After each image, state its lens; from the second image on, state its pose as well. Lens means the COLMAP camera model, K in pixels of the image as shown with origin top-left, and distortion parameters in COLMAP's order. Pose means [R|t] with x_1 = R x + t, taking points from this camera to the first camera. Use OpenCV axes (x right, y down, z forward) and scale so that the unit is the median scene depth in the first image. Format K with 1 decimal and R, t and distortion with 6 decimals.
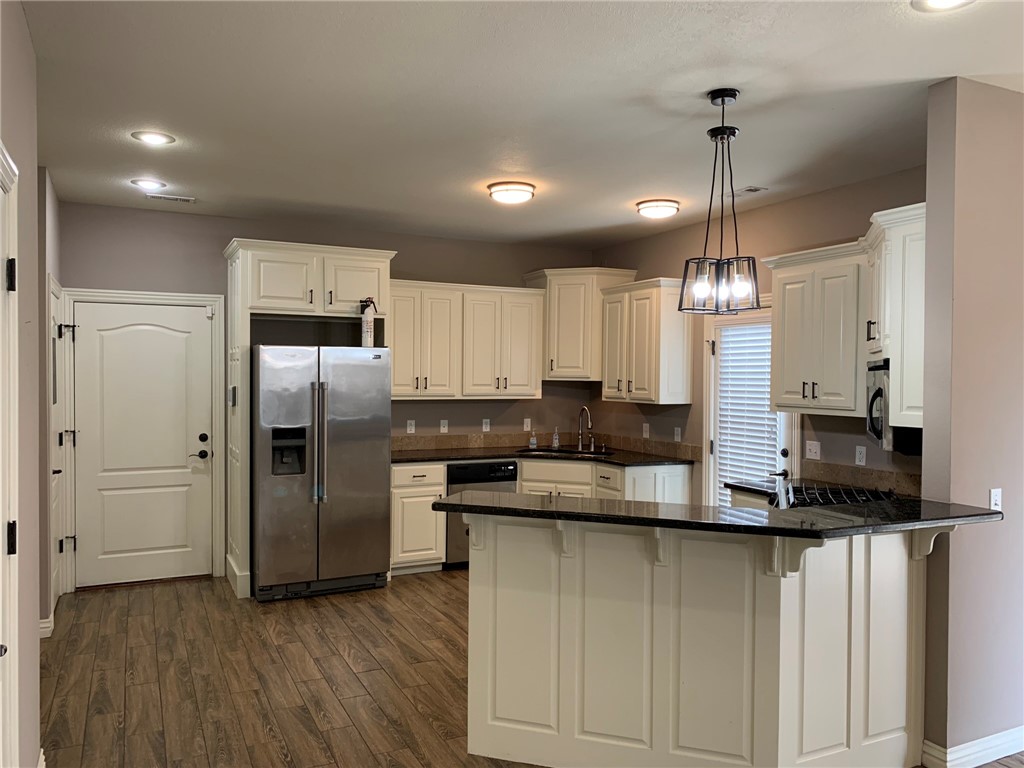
lens RADIAL K [[783.8, 0, 515.2], [0, 783.8, 390.0], [0, 0, 1]] dist [0.058873, -0.065674]
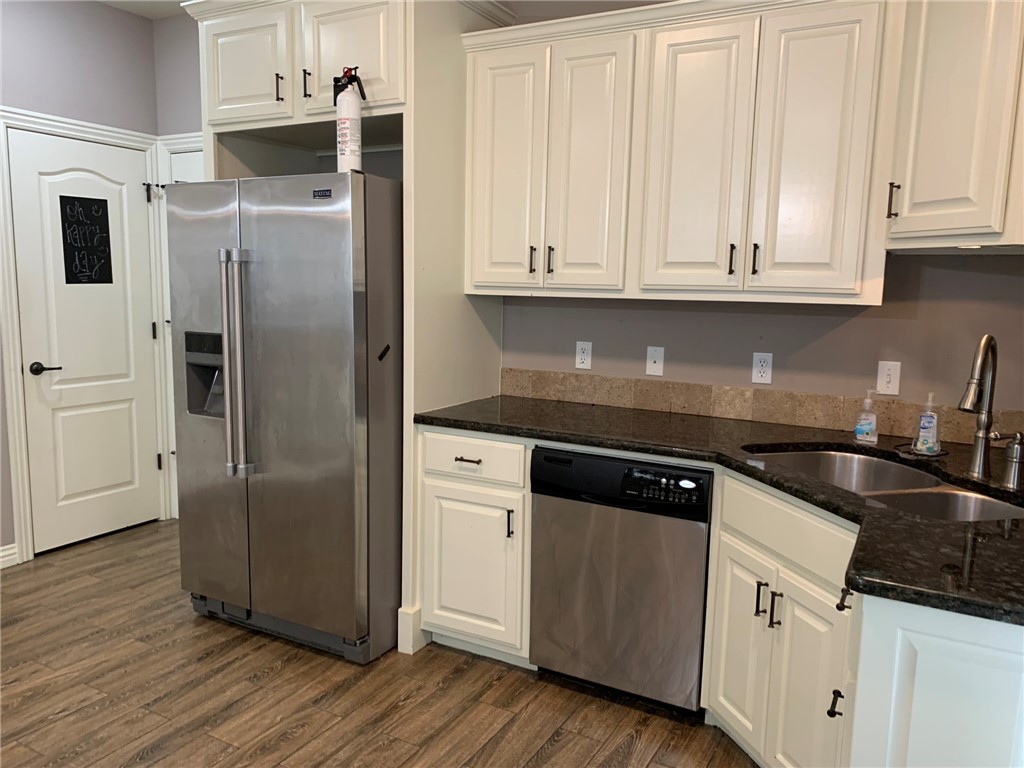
lens RADIAL K [[783.8, 0, 518.3], [0, 783.8, 384.8], [0, 0, 1]] dist [0.058873, -0.065674]
pose [[0.559793, 0.112582, -0.820949, 0.296866], [-0.030620, 0.992861, 0.115278, 0.013112], [0.828066, -0.039394, 0.559244, 0.853735]]
